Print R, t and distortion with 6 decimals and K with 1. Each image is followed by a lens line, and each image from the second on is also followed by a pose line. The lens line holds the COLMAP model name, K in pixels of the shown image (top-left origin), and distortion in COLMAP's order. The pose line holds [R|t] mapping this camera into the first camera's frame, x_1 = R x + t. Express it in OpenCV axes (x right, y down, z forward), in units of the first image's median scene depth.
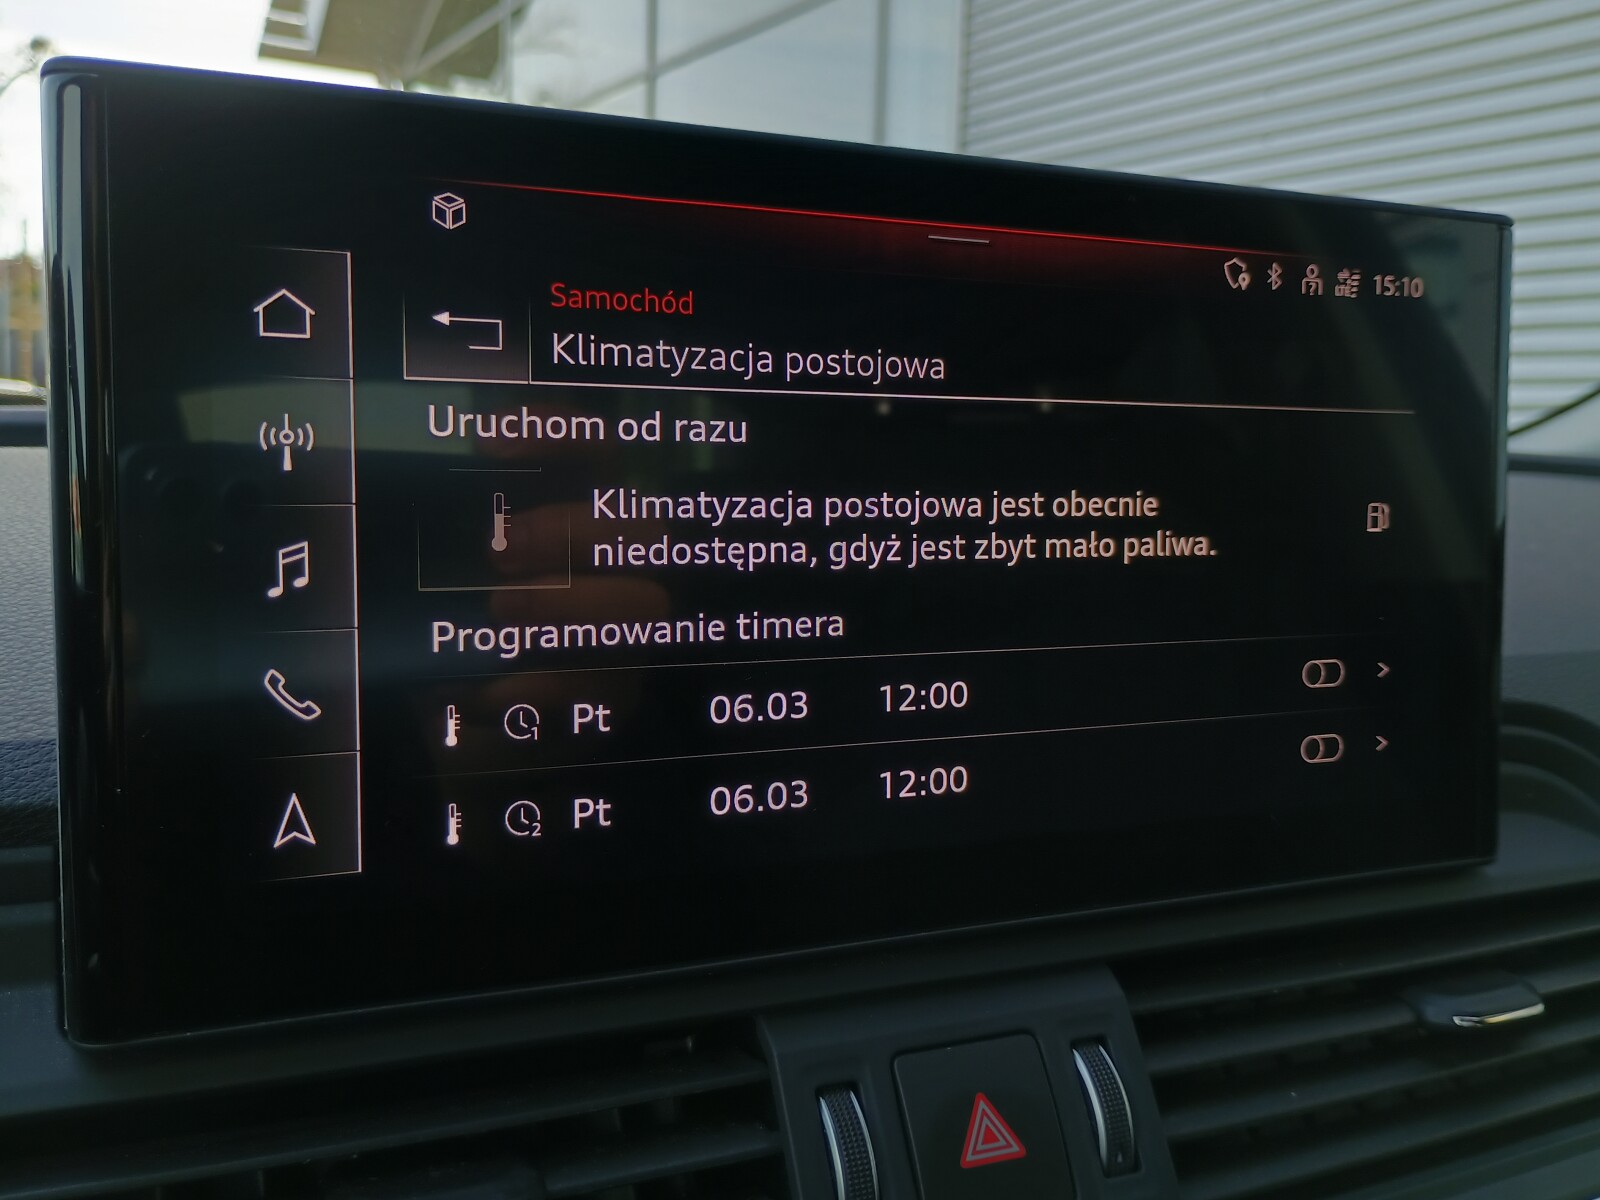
lens RADIAL K [[1402.0, 0, 848.3], [0, 1402.0, 589.1], [0, 0, 1]] dist [0.052027, -0.058580]
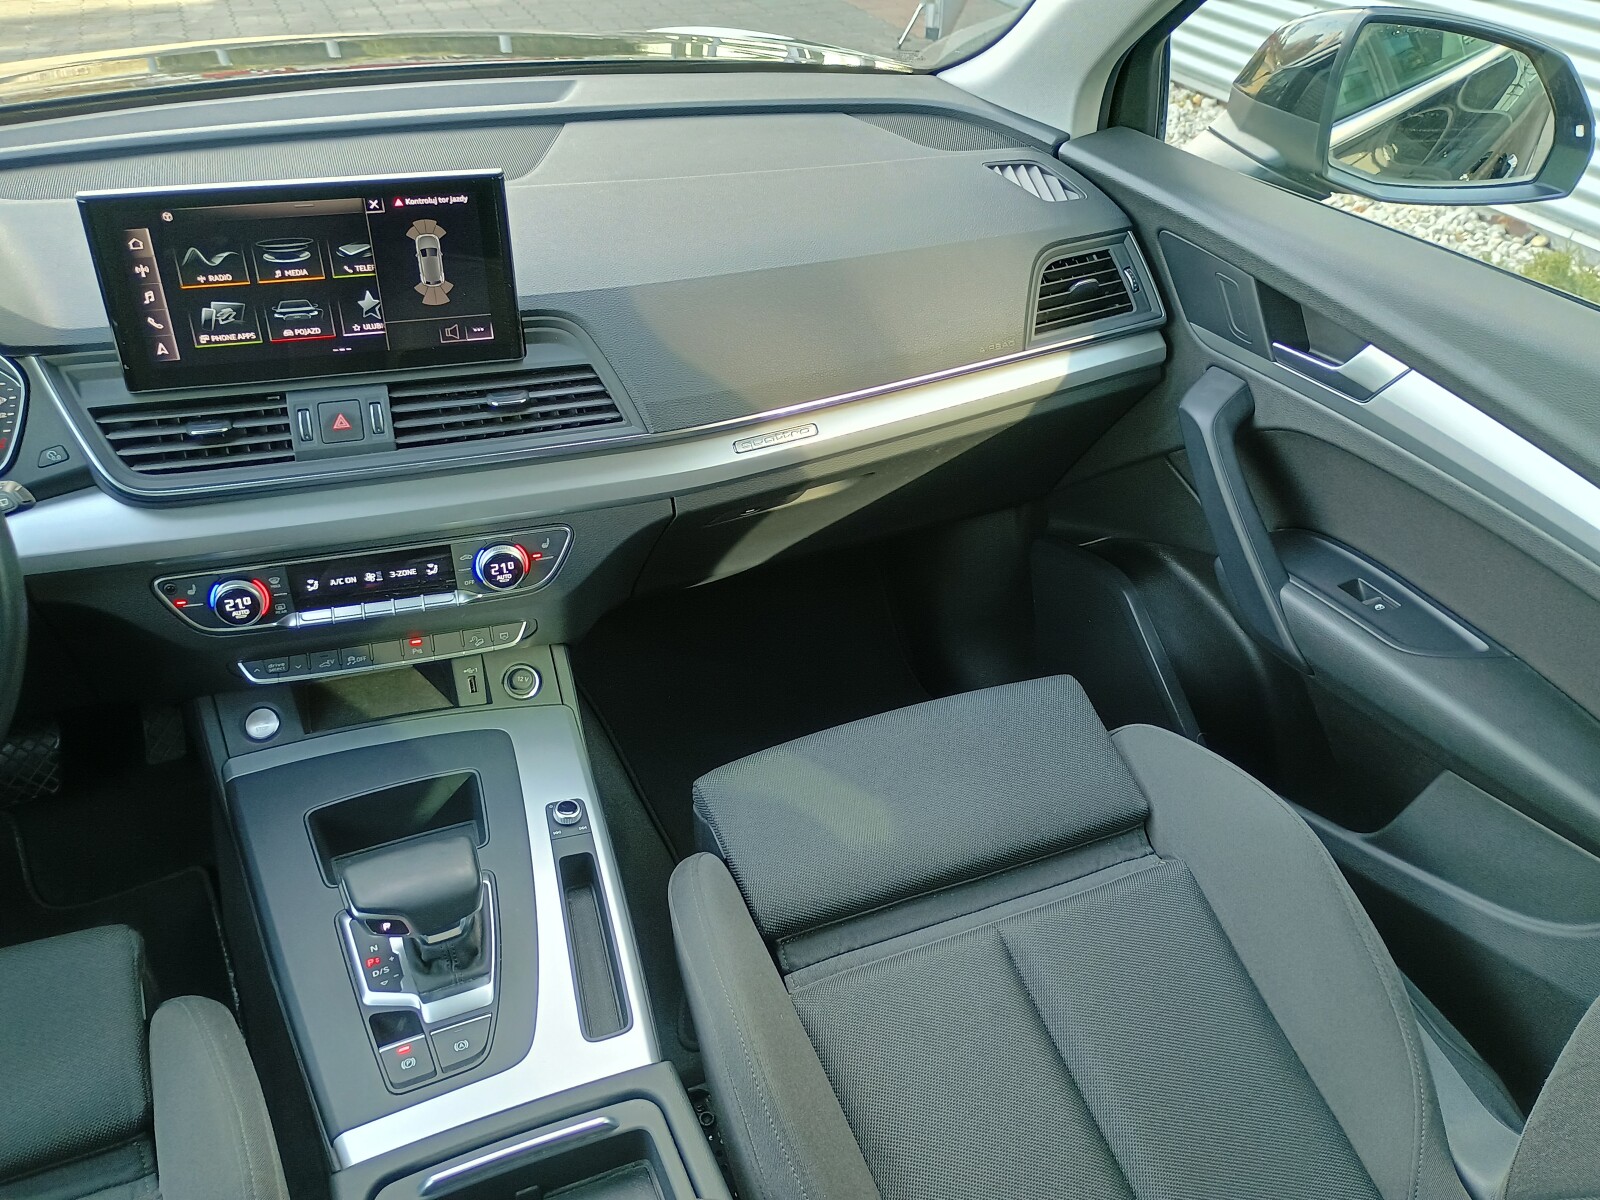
lens RADIAL K [[1402.0, 0, 805.4], [0, 1402.0, 604.0], [0, 0, 1]] dist [0.052027, -0.058580]
pose [[0.987281, 0.083348, -0.135383, 2.135899], [-0.010187, 0.882974, 0.469312, -1.157390], [0.158655, -0.461964, 0.872593, -2.783729]]
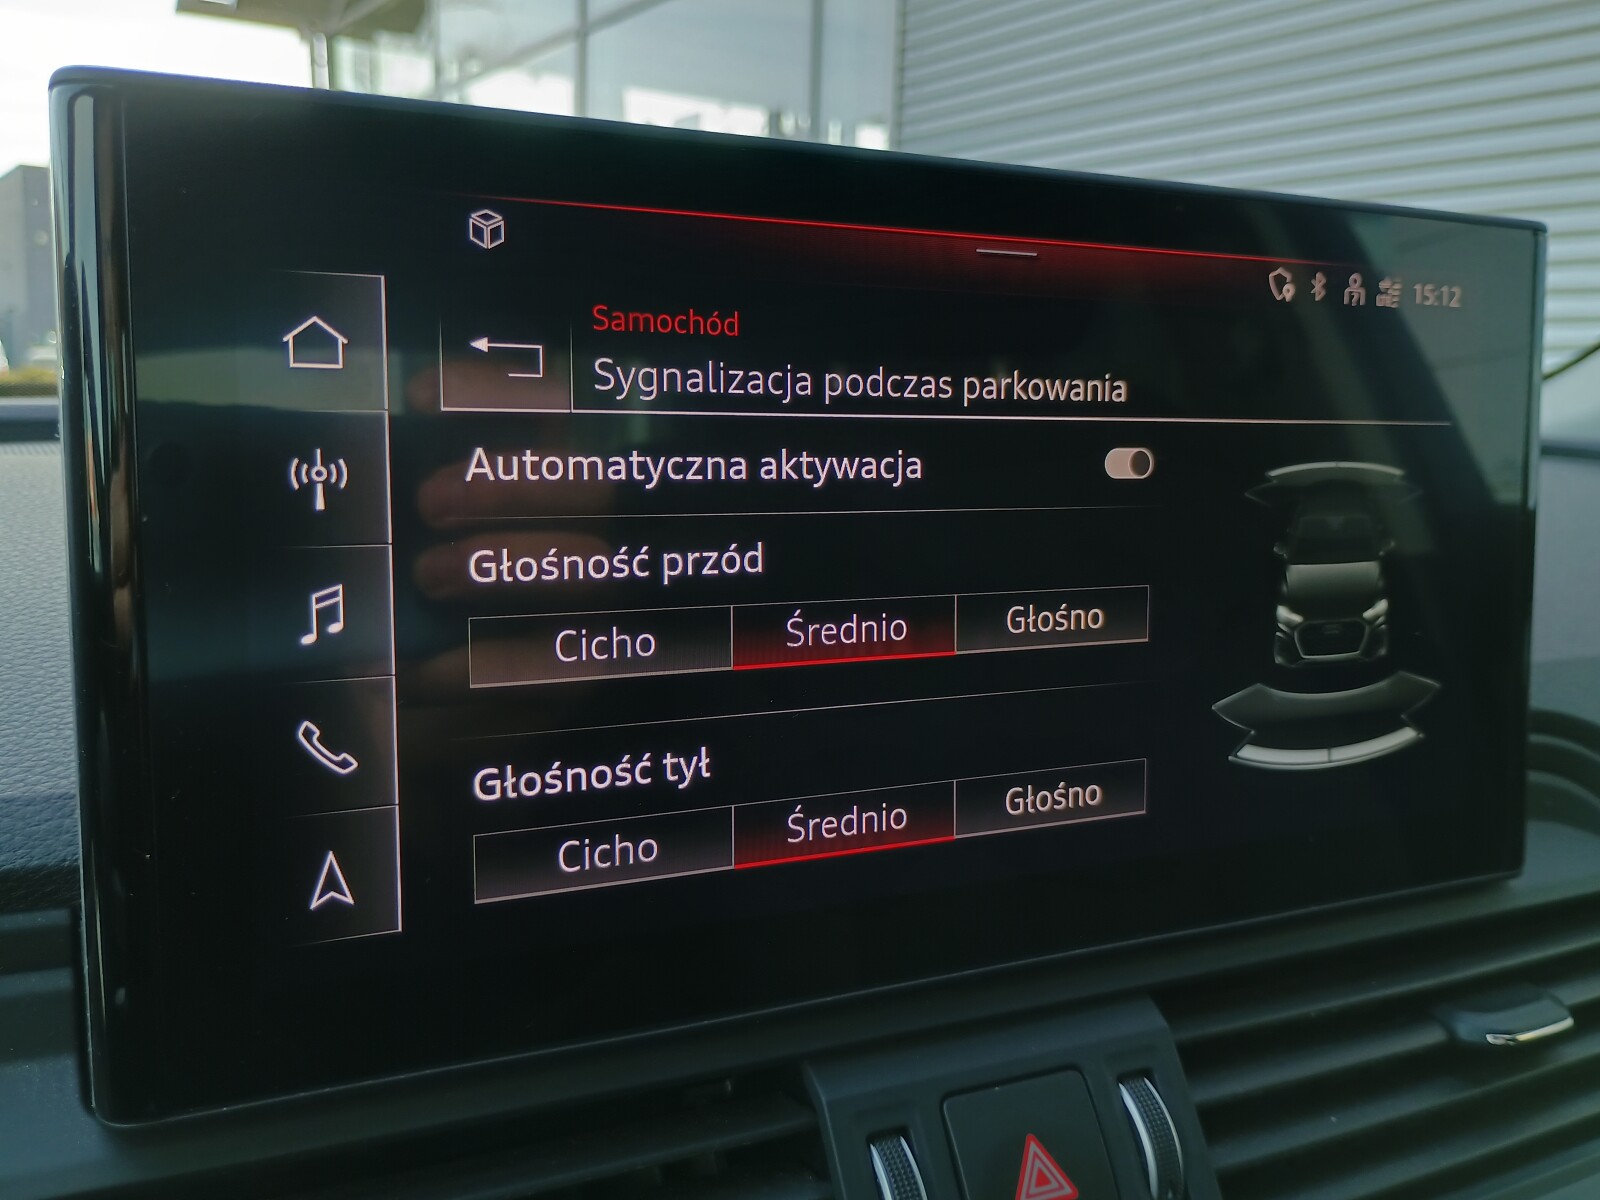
lens RADIAL K [[1402.0, 0, 838.8], [0, 1402.0, 590.3], [0, 0, 1]] dist [0.052027, -0.058580]
pose [[0.999154, -0.005053, 0.040811, -0.078551], [0.003884, 0.999581, 0.028669, -0.047984], [-0.040939, -0.028487, 0.998755, 0.041955]]
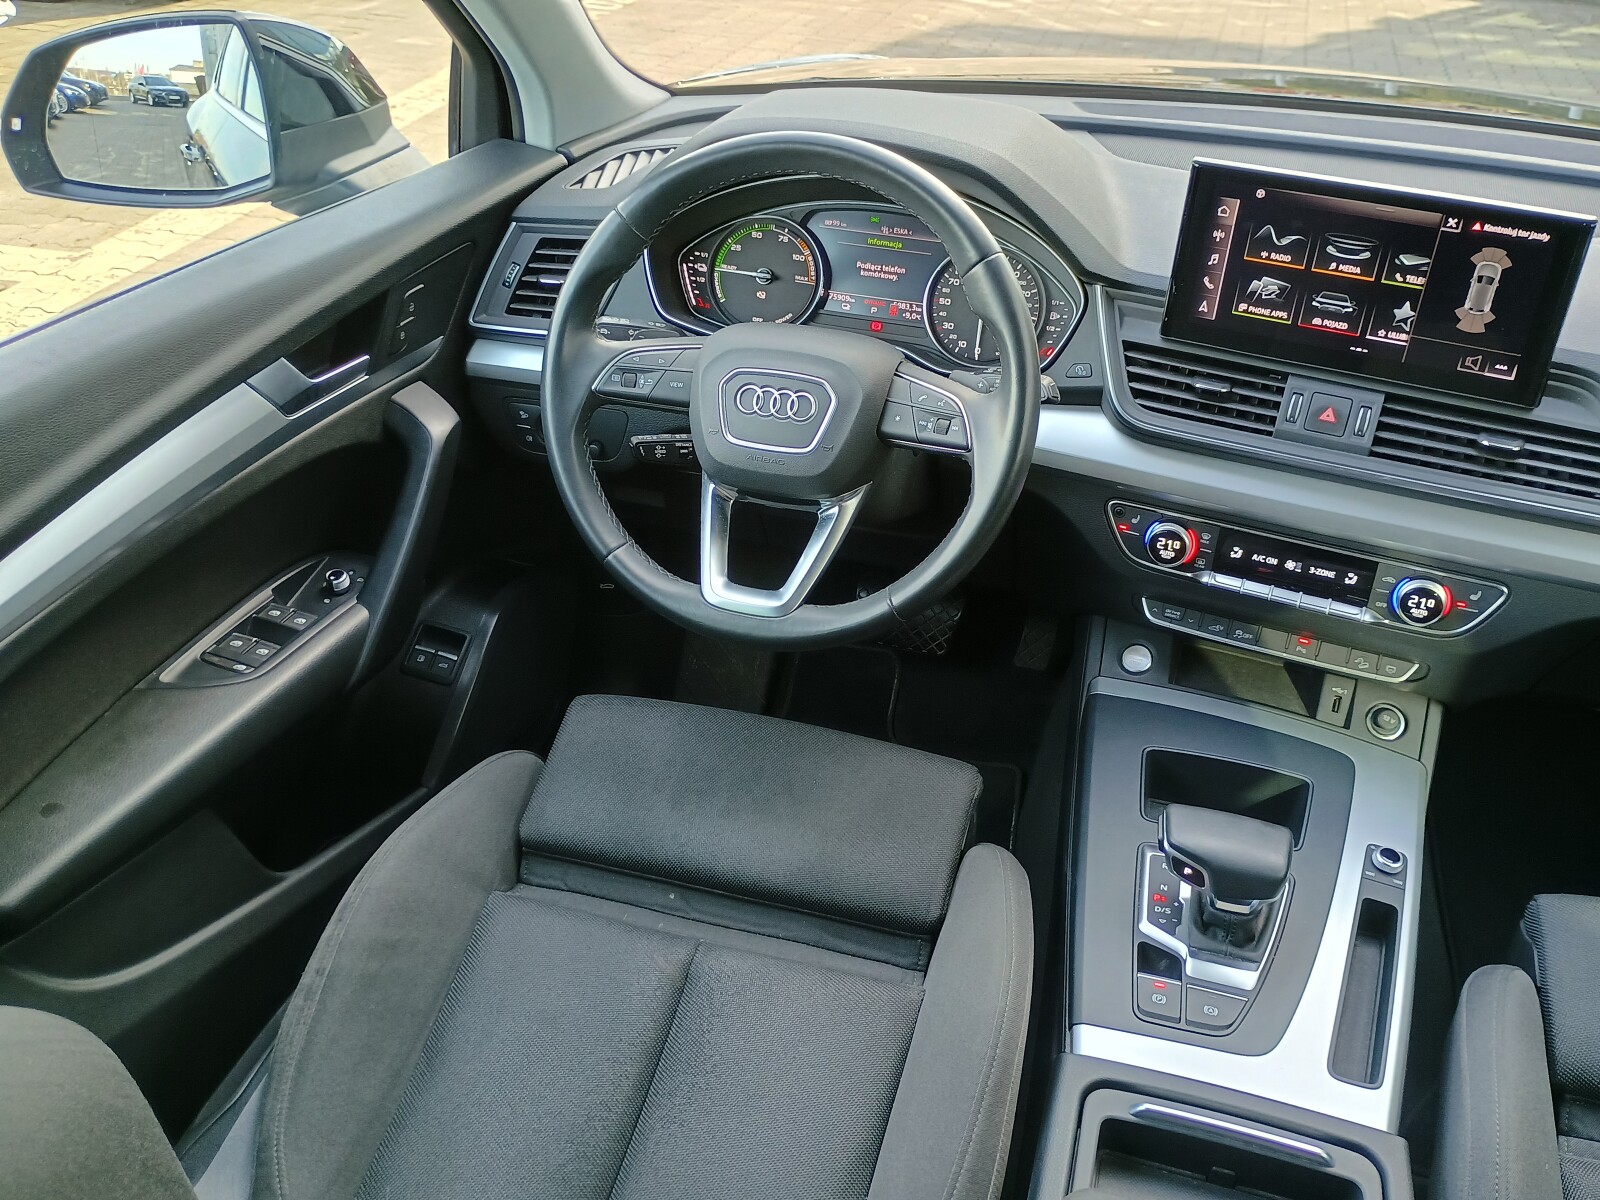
lens RADIAL K [[1402.0, 0, 825.5], [0, 1402.0, 578.7], [0, 0, 1]] dist [0.052027, -0.058580]
pose [[0.669626, 0.402052, -0.624464, 2.047691], [-0.103683, 0.883176, 0.457438, -1.040817], [0.735425, -0.241566, 0.633084, -3.143216]]
